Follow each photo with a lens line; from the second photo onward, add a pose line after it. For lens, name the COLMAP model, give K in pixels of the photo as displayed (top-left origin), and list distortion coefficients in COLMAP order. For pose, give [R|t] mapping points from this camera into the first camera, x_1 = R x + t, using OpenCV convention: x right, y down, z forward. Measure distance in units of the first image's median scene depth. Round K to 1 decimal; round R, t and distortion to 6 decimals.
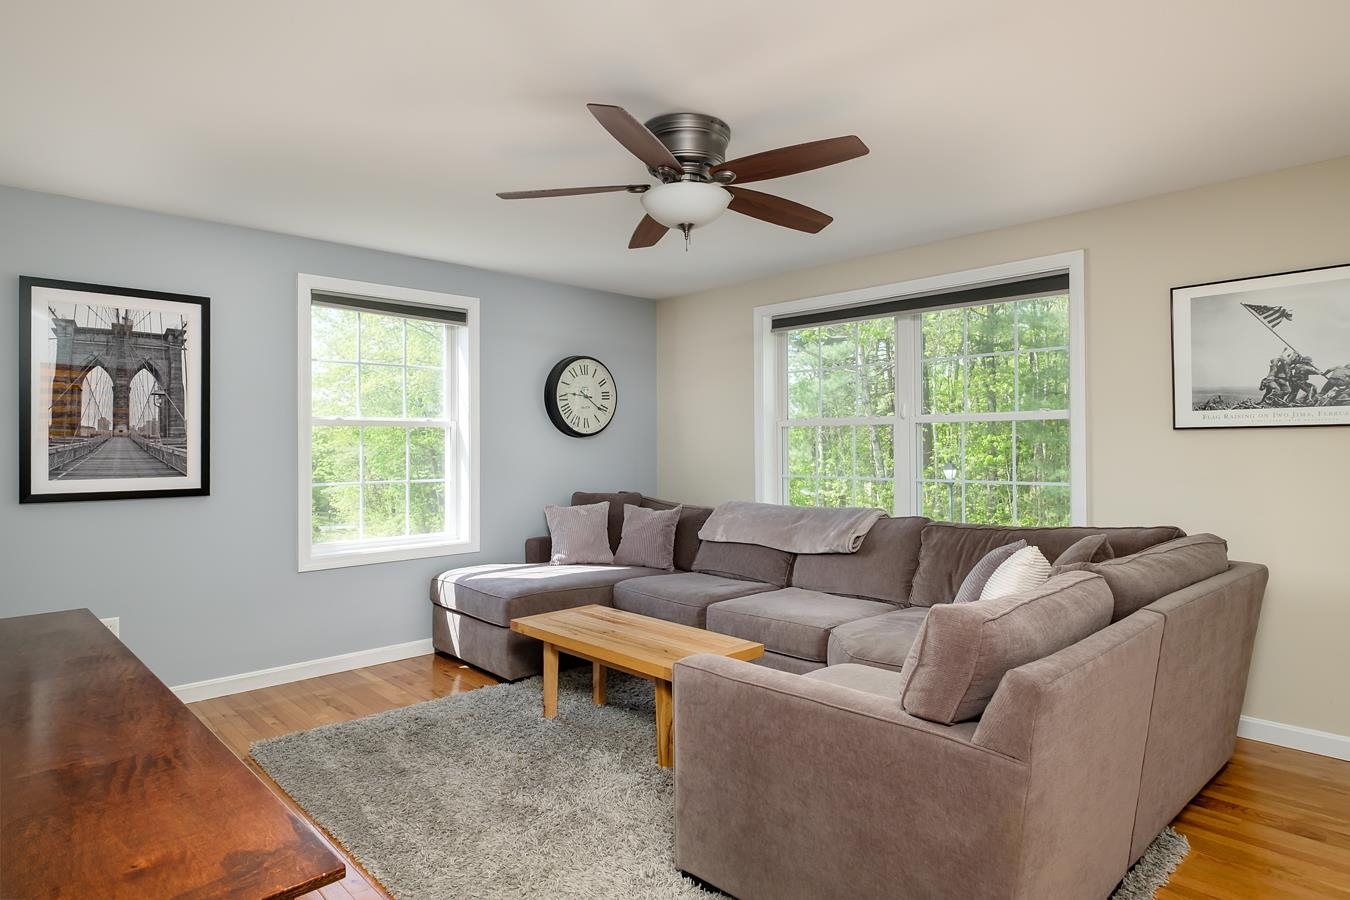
lens RADIAL K [[754.3, 0, 670.4], [0, 754.3, 438.1], [0, 0, 1]] dist [-0.004526, 0.000278]
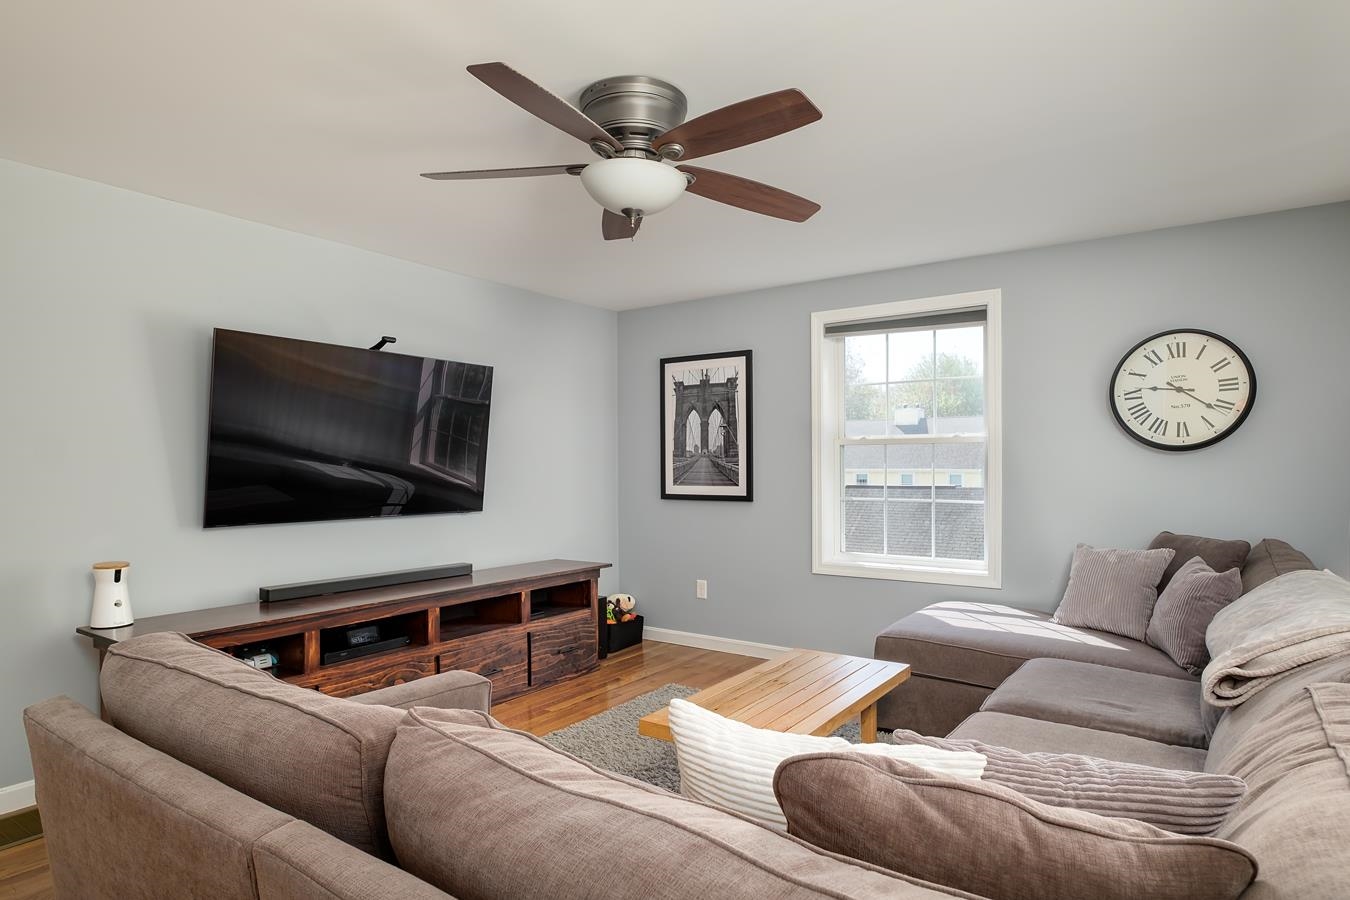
lens RADIAL K [[754.3, 0, 703.7], [0, 754.3, 463.9], [0, 0, 1]] dist [-0.004526, 0.000278]
pose [[0.211881, -0.004023, -0.977287, 0.670367], [0.005766, 0.999979, -0.002866, 0.014682], [0.977279, -0.005028, 0.211900, 0.670630]]
